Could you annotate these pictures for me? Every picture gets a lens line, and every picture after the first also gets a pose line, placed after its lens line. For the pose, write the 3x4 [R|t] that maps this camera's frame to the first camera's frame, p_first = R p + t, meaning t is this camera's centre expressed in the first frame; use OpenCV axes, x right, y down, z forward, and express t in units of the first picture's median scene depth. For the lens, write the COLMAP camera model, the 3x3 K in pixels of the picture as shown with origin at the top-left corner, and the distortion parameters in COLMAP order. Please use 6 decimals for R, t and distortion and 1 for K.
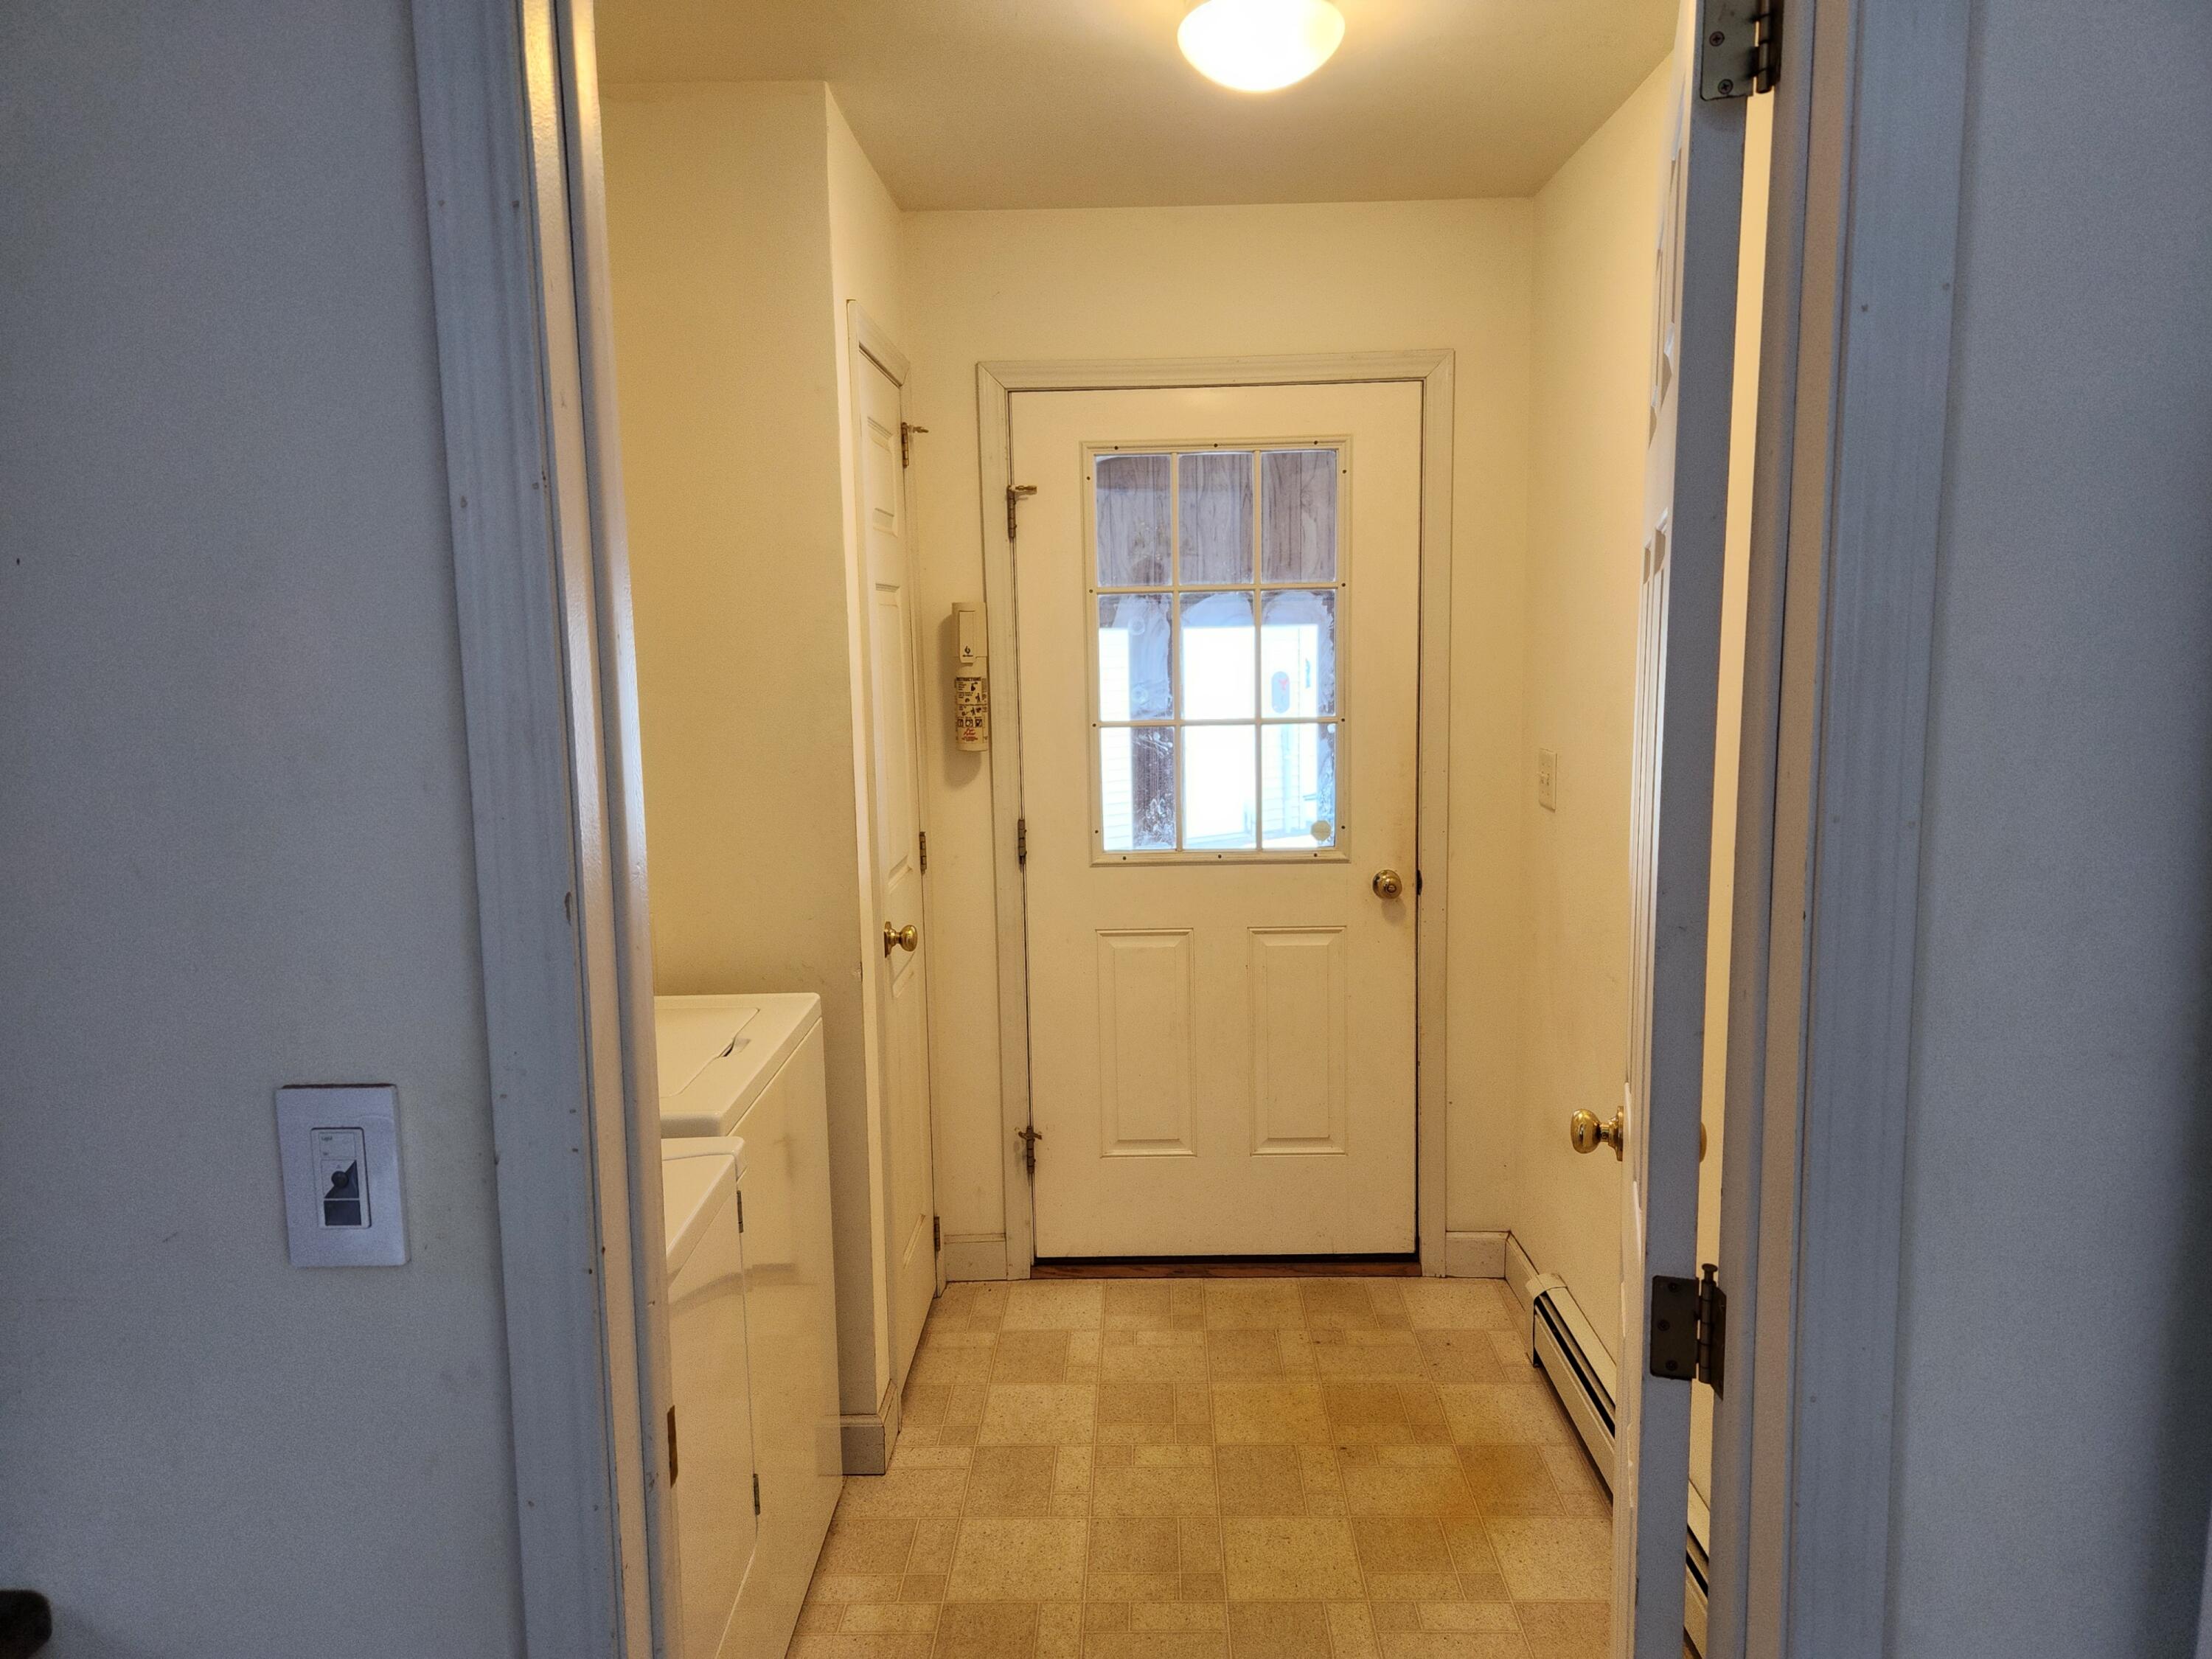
lens RADIAL K [[1475.7, 0, 1105.8], [0, 1475.7, 830.3], [0, 0, 1]] dist [0.061177, -0.053662]
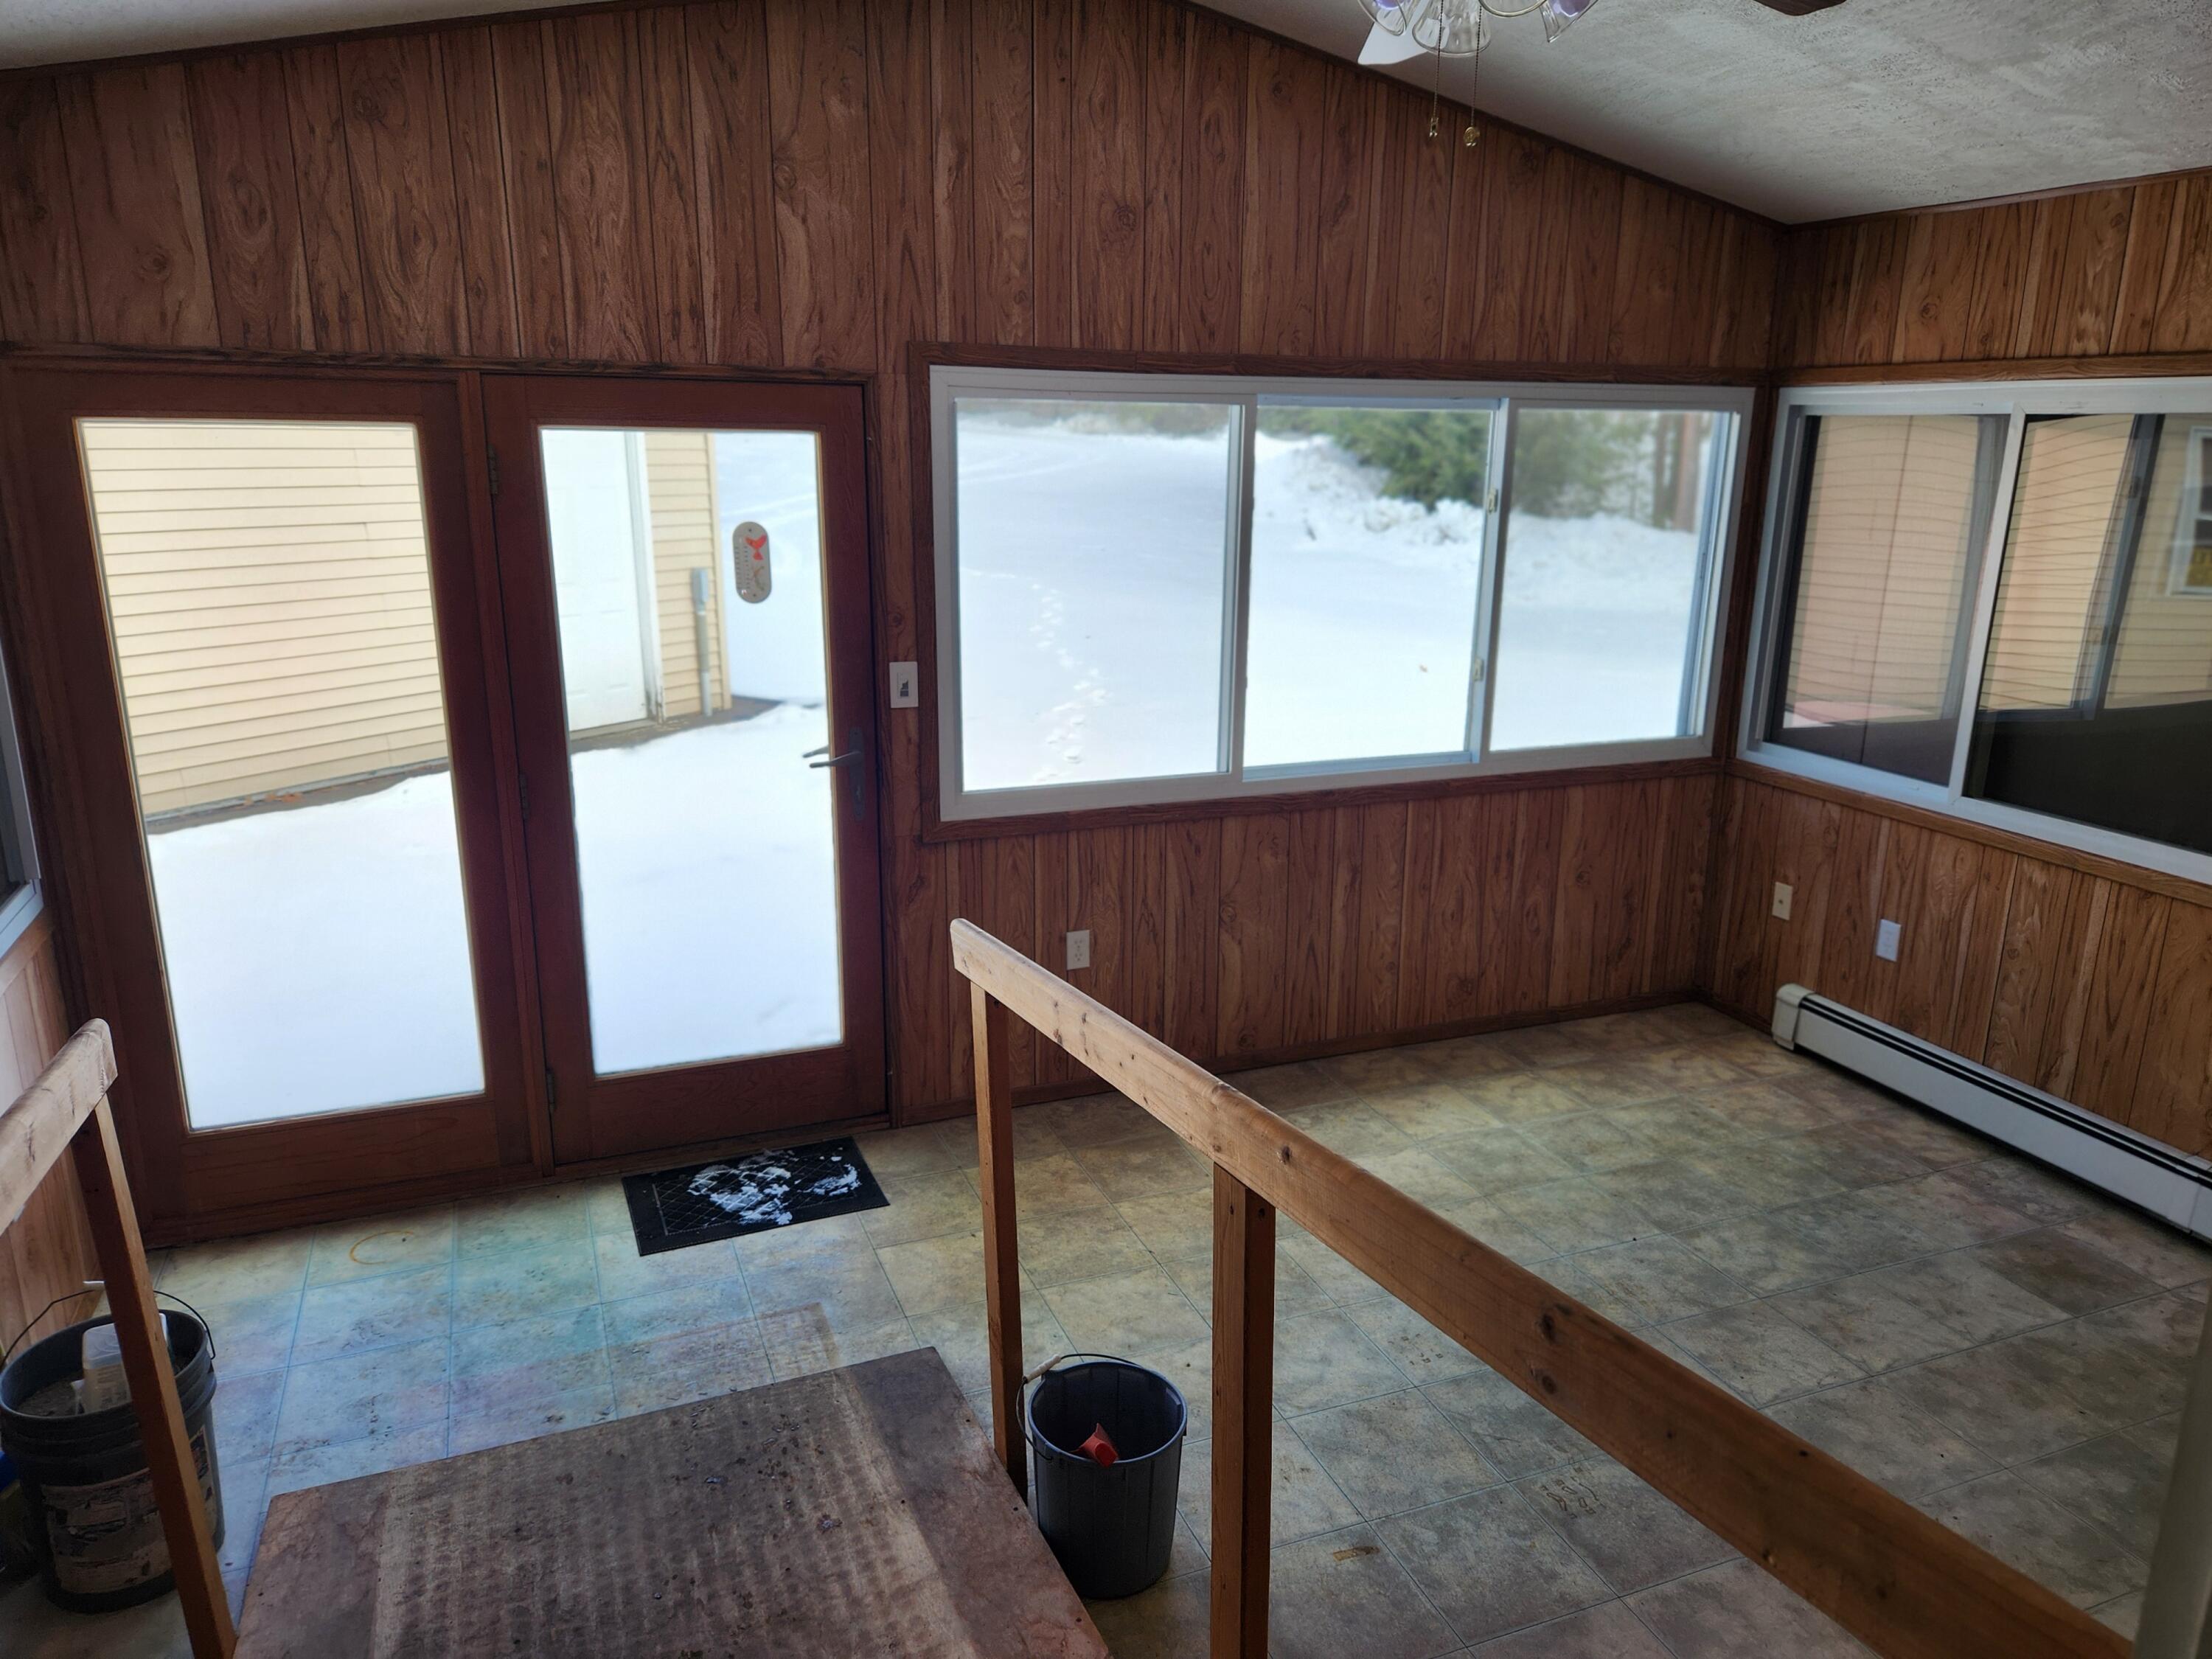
lens RADIAL K [[1475.7, 0, 1104.7], [0, 1475.7, 829.7], [0, 0, 1]] dist [0.061177, -0.053662]
pose [[0.916296, -0.084367, 0.391514, 0.018629], [0.033926, 0.990398, 0.134020, -0.068222], [-0.399061, -0.109519, 0.910360, 0.471816]]
